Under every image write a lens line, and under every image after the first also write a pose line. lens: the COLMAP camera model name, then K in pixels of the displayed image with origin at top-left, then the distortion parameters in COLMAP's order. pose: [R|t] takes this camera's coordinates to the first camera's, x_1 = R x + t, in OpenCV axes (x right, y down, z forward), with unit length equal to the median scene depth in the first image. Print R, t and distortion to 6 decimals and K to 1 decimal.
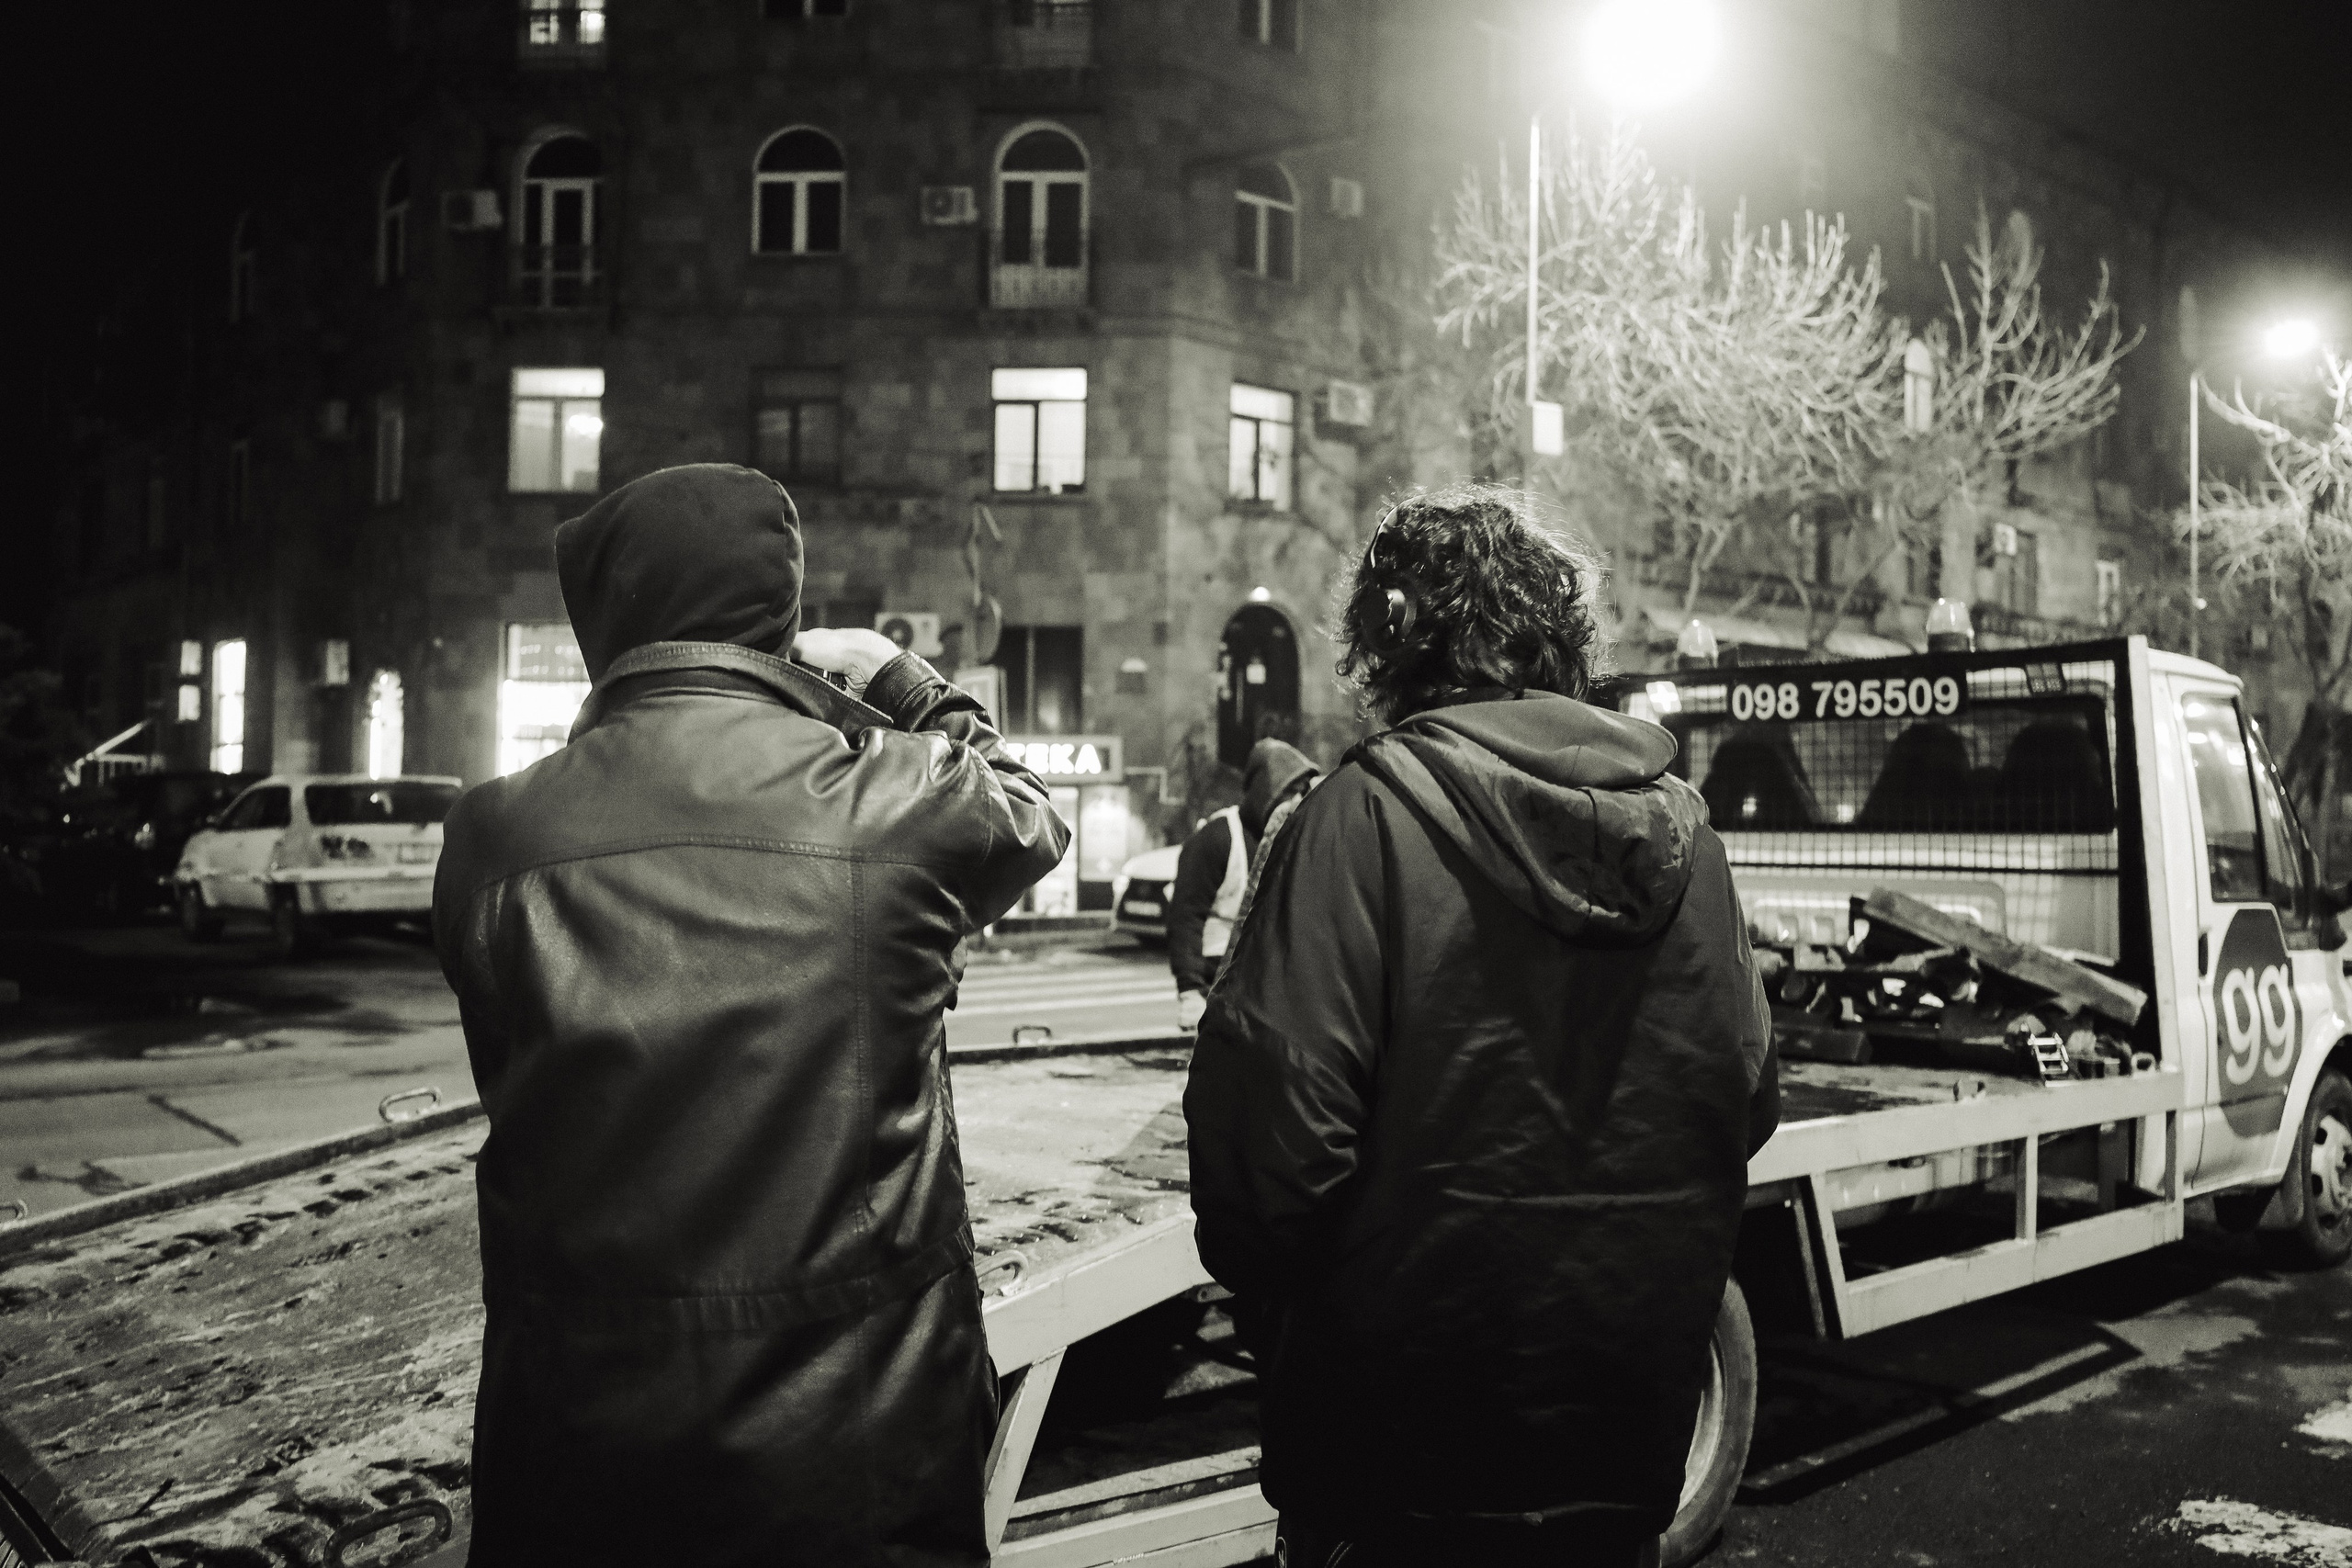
lens RADIAL K [[1915.9, 0, 1173.4], [0, 1915.9, 782.8], [0, 0, 1]] dist [-0.009921, -0.005879]
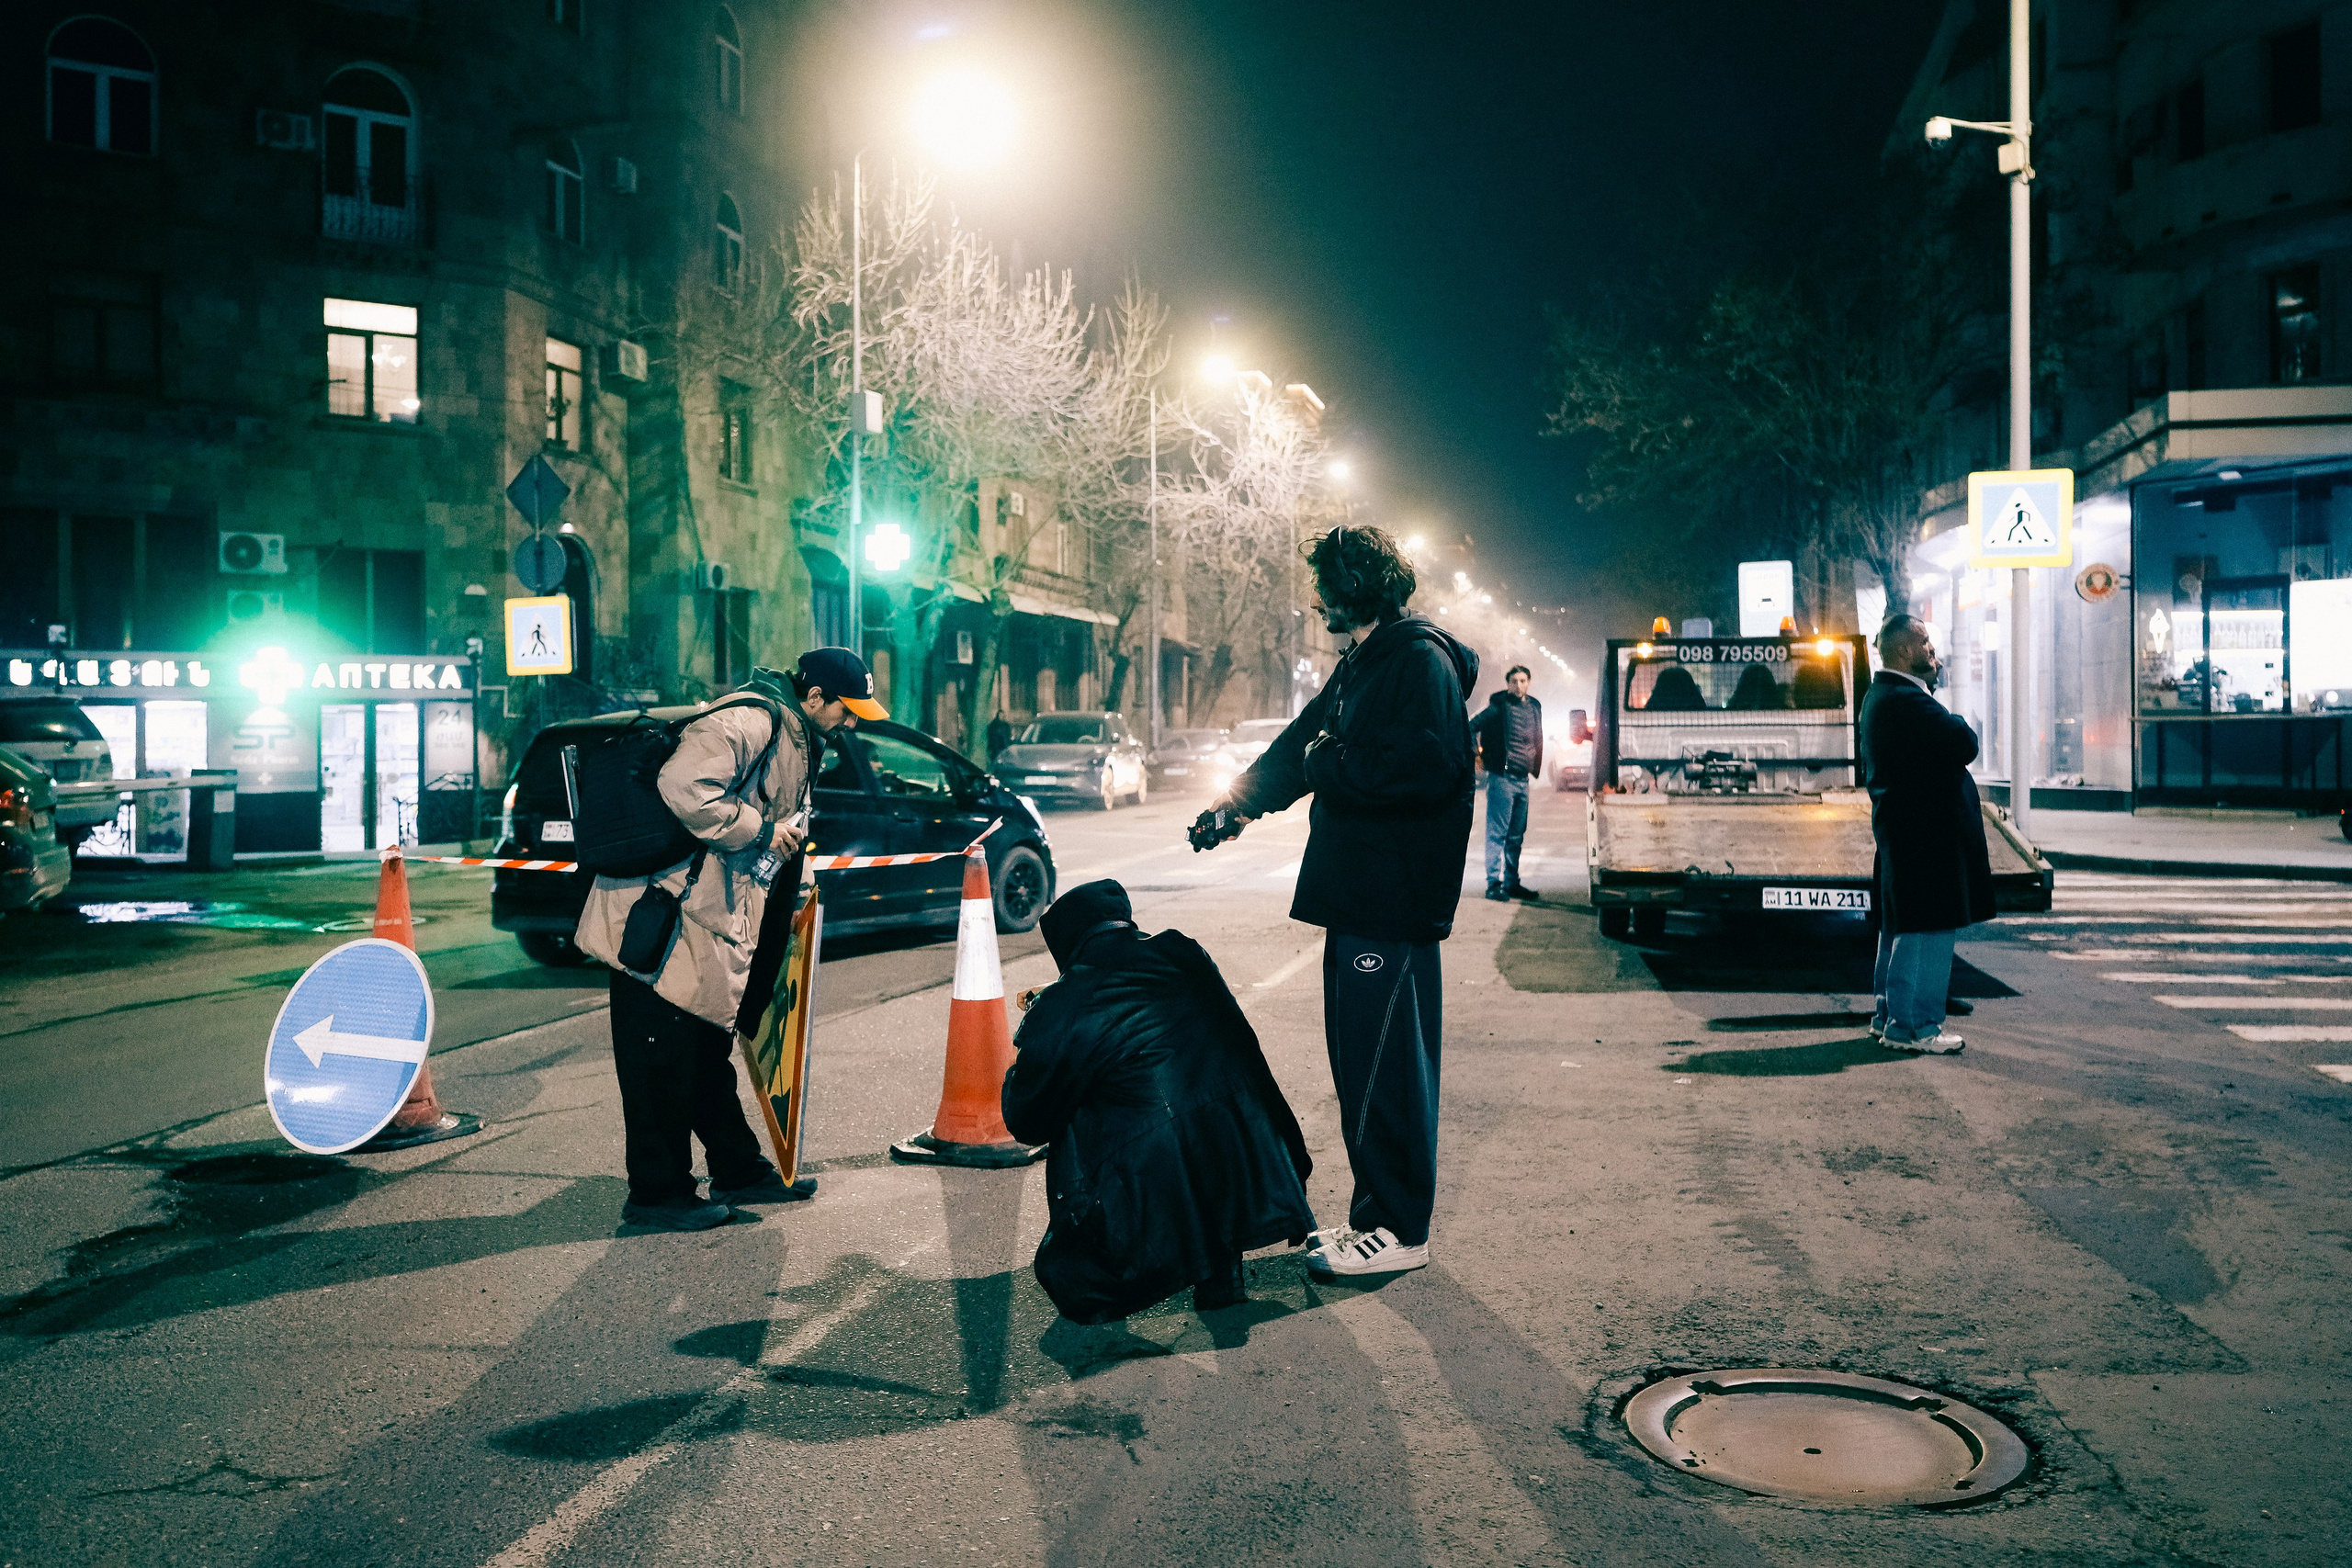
lens RADIAL K [[1901.2, 0, 1203.1], [0, 1901.2, 739.3], [0, 0, 1]] dist [-0.013546, 0.011605]
pose [[0.794867, -0.015970, 0.606574, -0.344469], [0.003866, 0.999767, 0.021256, 0.001964], [-0.606772, -0.014551, 0.794743, -0.100569]]
